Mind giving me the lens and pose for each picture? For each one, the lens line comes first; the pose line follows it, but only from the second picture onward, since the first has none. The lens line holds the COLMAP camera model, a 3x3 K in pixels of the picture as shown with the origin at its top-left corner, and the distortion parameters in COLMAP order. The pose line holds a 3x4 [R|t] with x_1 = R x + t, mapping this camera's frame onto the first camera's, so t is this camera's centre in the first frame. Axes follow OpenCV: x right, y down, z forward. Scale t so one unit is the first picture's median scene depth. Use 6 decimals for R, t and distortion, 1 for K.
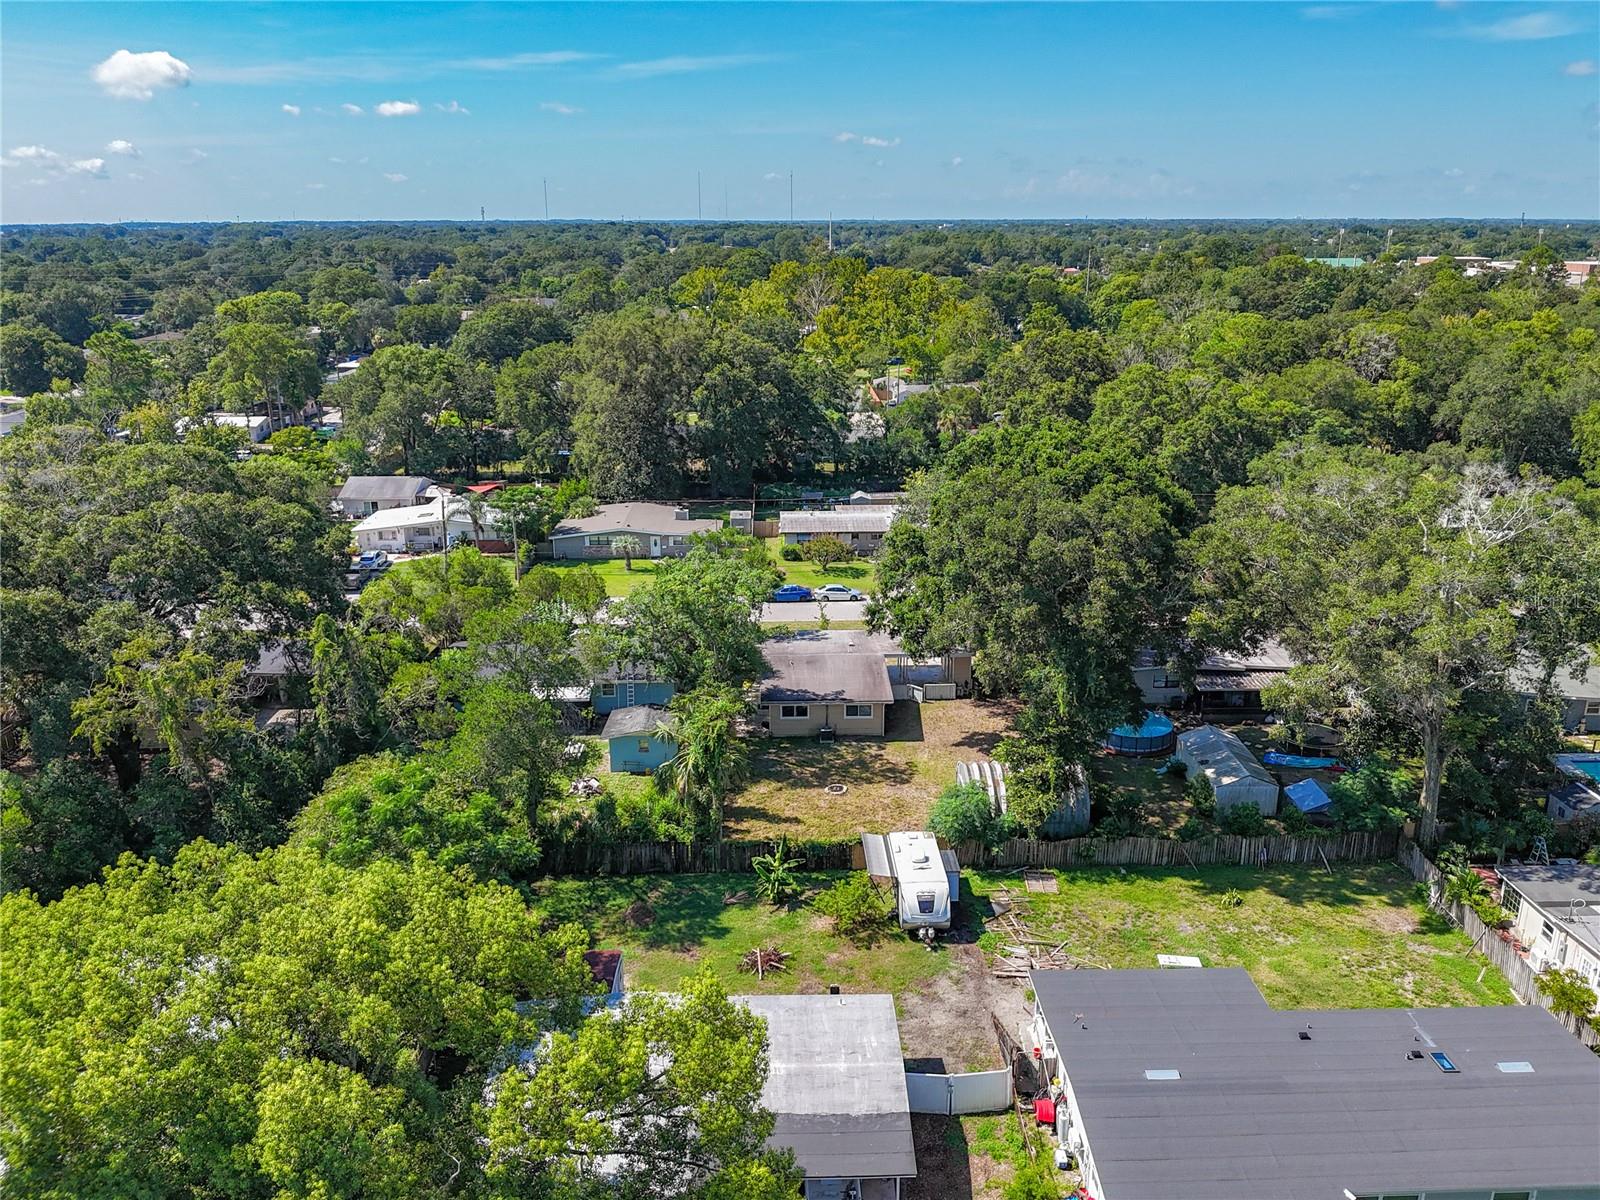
lens RADIAL K [[1230.4, 0, 864.7], [0, 1230.4, 605.9], [0, 0, 1]] dist [0.039489, -0.051748]
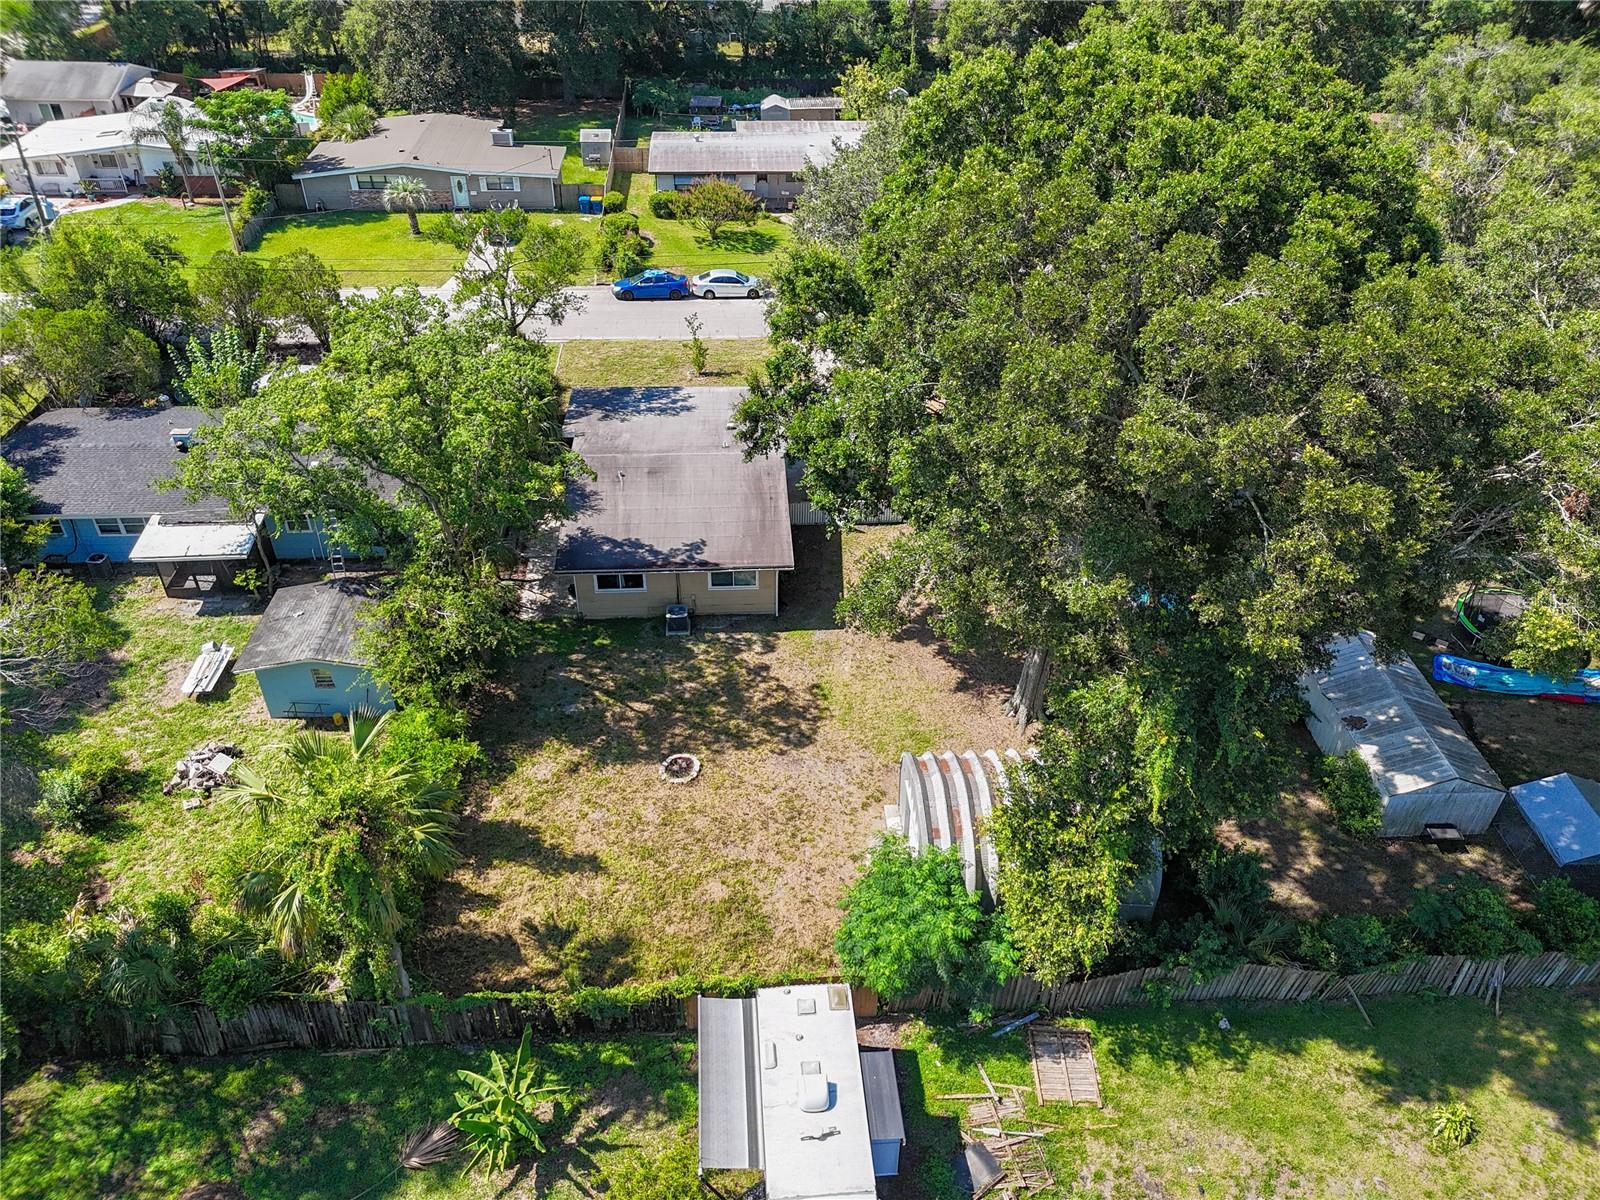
lens RADIAL K [[1128.2, 0, 825.0], [0, 1128.2, 589.9], [0, 0, 1]] dist [0.052056, -0.050412]
pose [[0.999874, 0.008534, 0.013348, 0.022296], [-0.012625, 0.938166, 0.345954, -0.064888], [-0.009571, -0.346079, 0.938156, 0.362267]]
